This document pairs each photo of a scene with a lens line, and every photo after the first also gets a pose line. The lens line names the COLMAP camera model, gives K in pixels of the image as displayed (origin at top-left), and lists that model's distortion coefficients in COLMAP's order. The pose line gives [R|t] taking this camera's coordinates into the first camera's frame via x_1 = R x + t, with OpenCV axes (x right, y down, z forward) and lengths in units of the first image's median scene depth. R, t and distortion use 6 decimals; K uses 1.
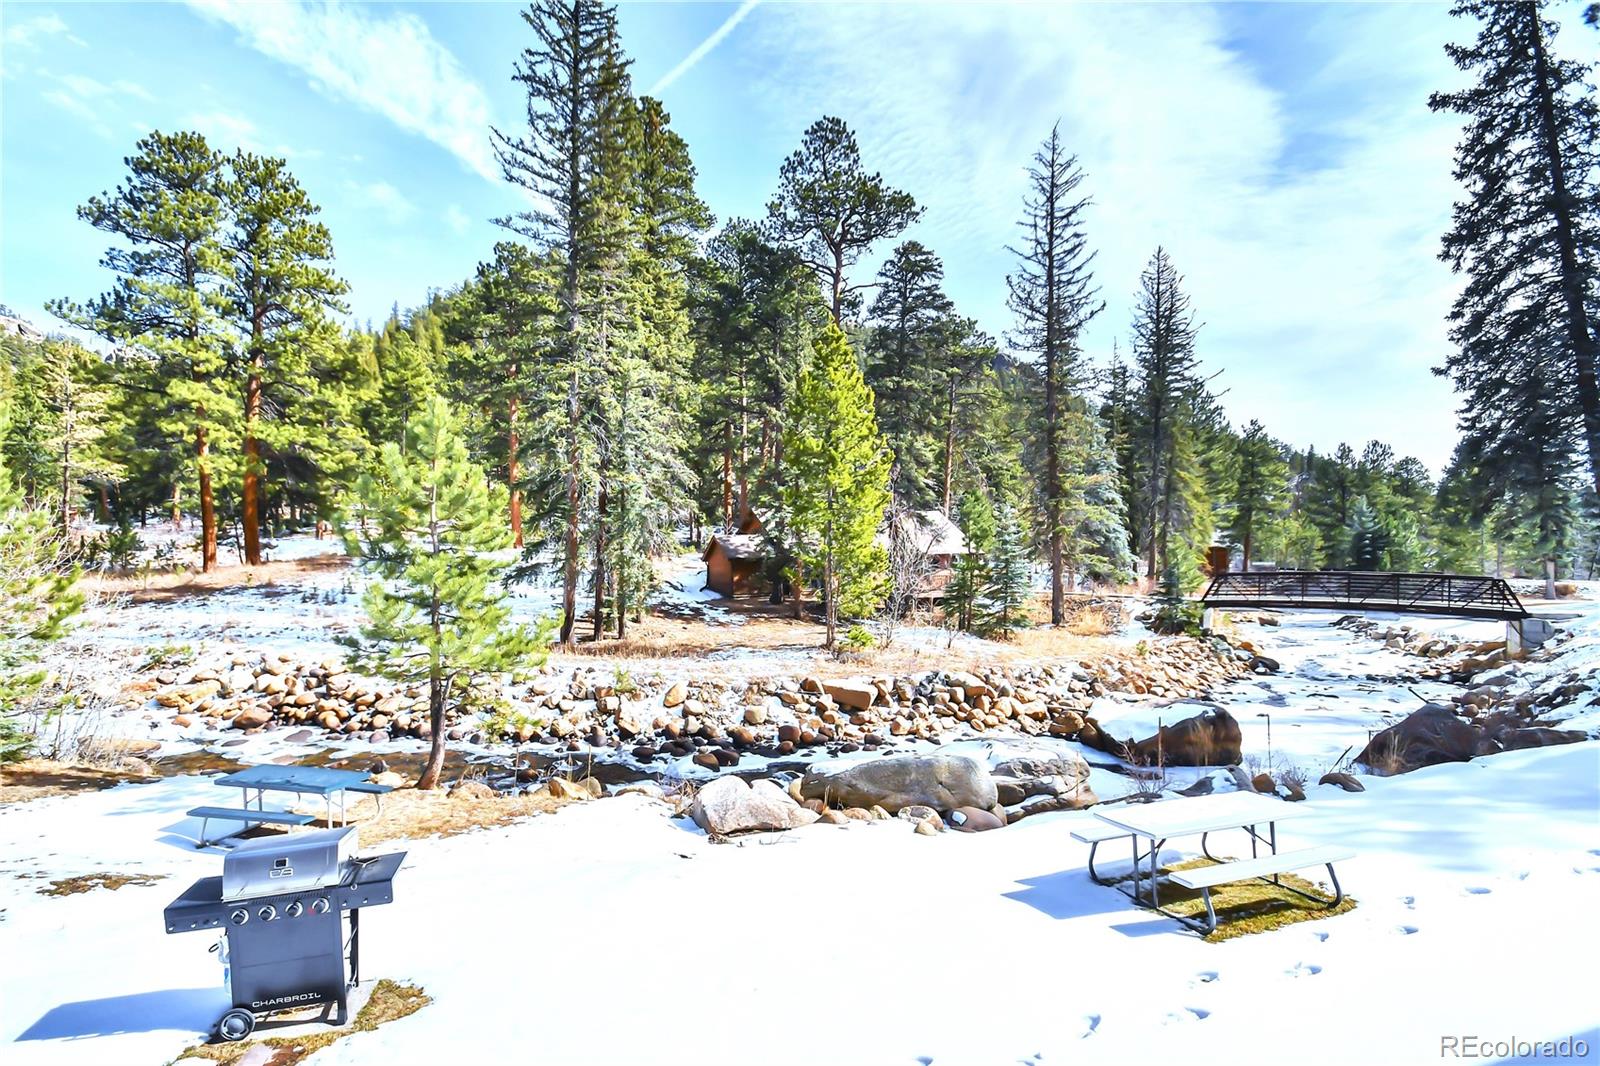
lens RADIAL K [[779.8, 0, 794.6], [0, 779.8, 556.1], [0, 0, 1]] dist [0.021808, -0.025137]
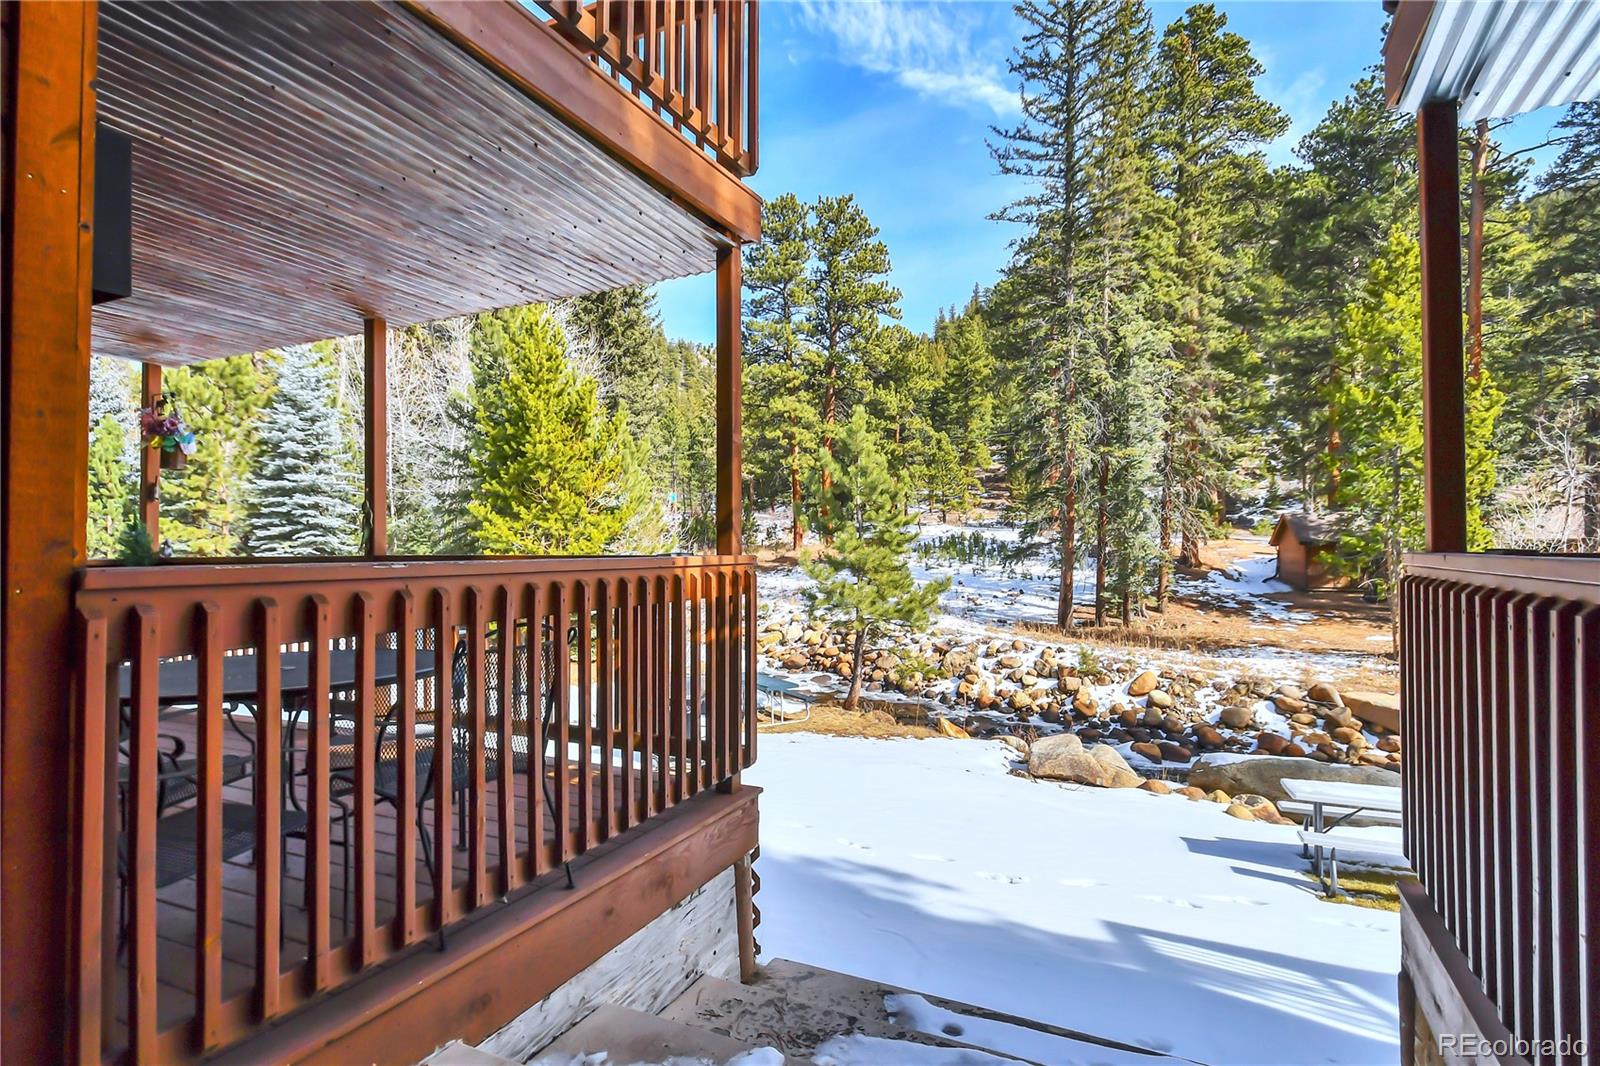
lens RADIAL K [[859.8, 0, 709.3], [0, 859.8, 525.3], [0, 0, 1]] dist [0.033176, -0.014634]
pose [[0.708682, -0.005488, -0.705507, 0.134444], [-0.007536, 0.999854, -0.015347, 0.005151], [0.705488, 0.016193, 0.708537, -0.064581]]
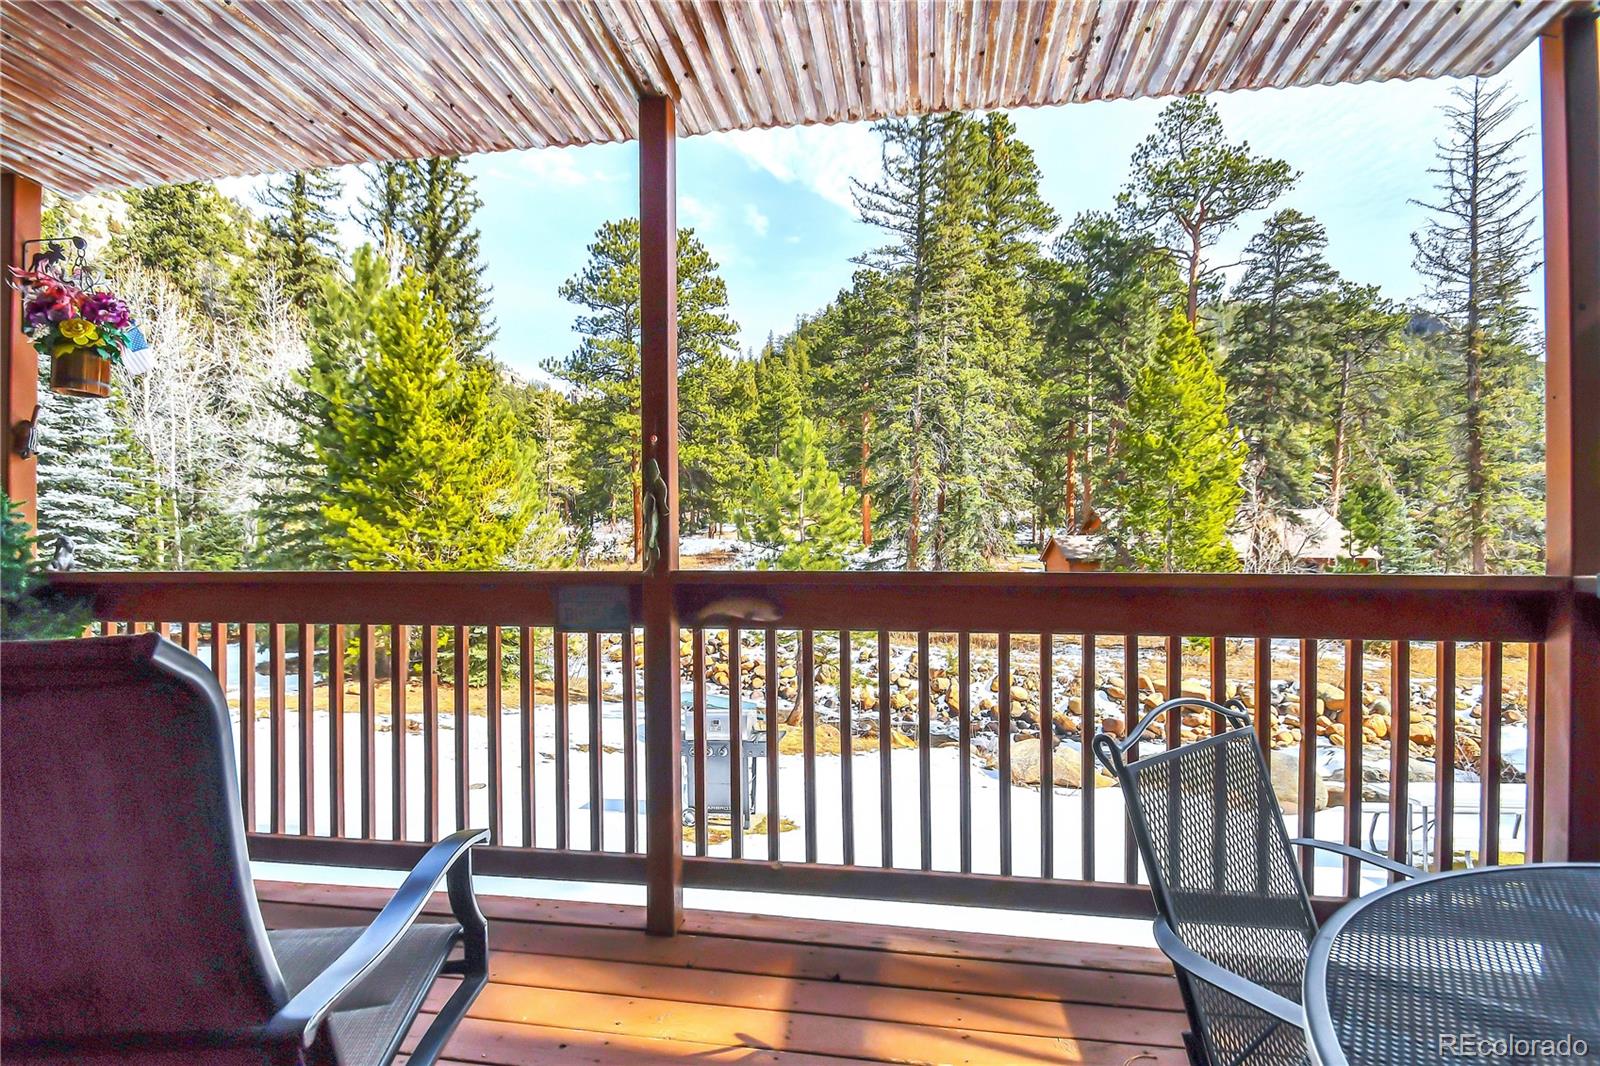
lens RADIAL K [[779.8, 0, 794.6], [0, 779.8, 556.1], [0, 0, 1]] dist [0.021808, -0.025137]
pose [[0.906709, 0.015476, -0.421473, 0.024313], [-0.017323, 0.999850, -0.000553, 0.007190], [0.421401, 0.007803, 0.906841, -0.058477]]
